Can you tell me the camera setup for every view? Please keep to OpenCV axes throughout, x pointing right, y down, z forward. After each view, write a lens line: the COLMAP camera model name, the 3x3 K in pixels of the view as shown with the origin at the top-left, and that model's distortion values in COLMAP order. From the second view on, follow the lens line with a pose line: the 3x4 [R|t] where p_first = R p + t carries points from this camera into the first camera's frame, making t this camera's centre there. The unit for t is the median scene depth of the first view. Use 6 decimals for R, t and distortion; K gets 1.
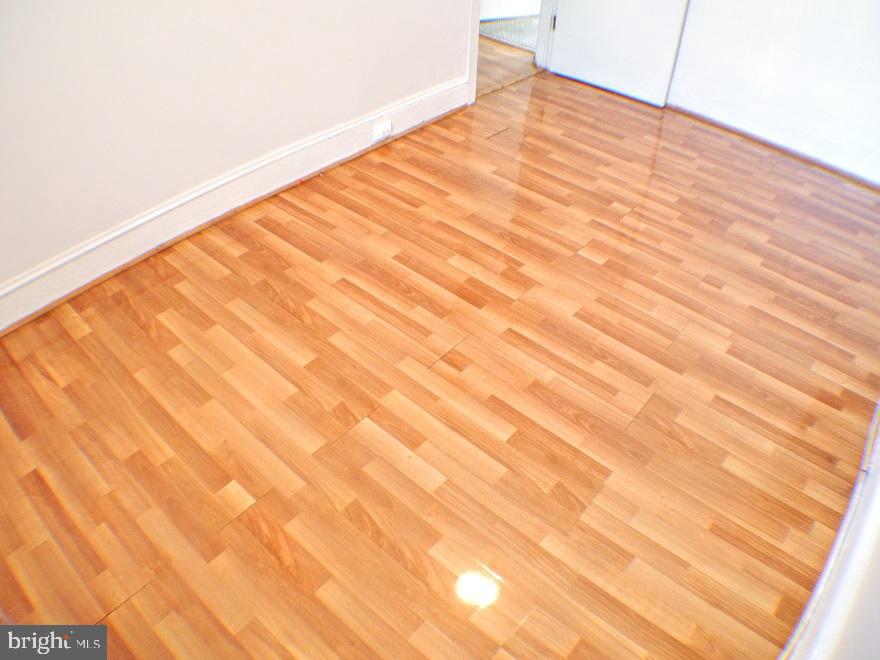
lens RADIAL K [[610.1, 0, 428.7], [0, 610.1, 326.2], [0, 0, 1]] dist [-0.235841, 0.078646]
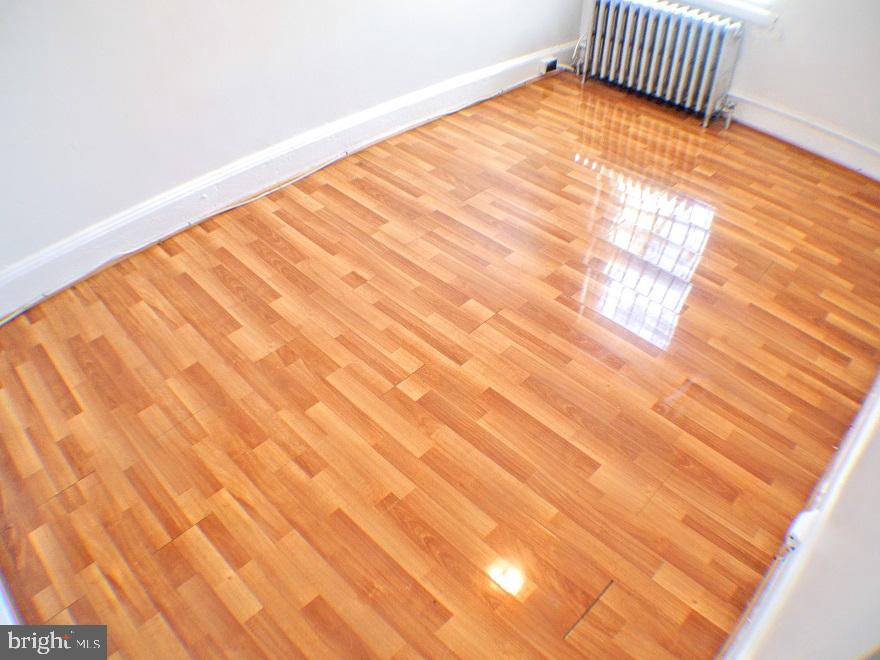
lens RADIAL K [[610.1, 0, 428.7], [0, 610.1, 326.2], [0, 0, 1]] dist [-0.235841, 0.078646]
pose [[-0.998314, -0.044408, 0.037374, 0.321293], [0.035925, 0.032991, 0.998810, -1.068877], [-0.045588, 0.998469, -0.031340, 1.084135]]
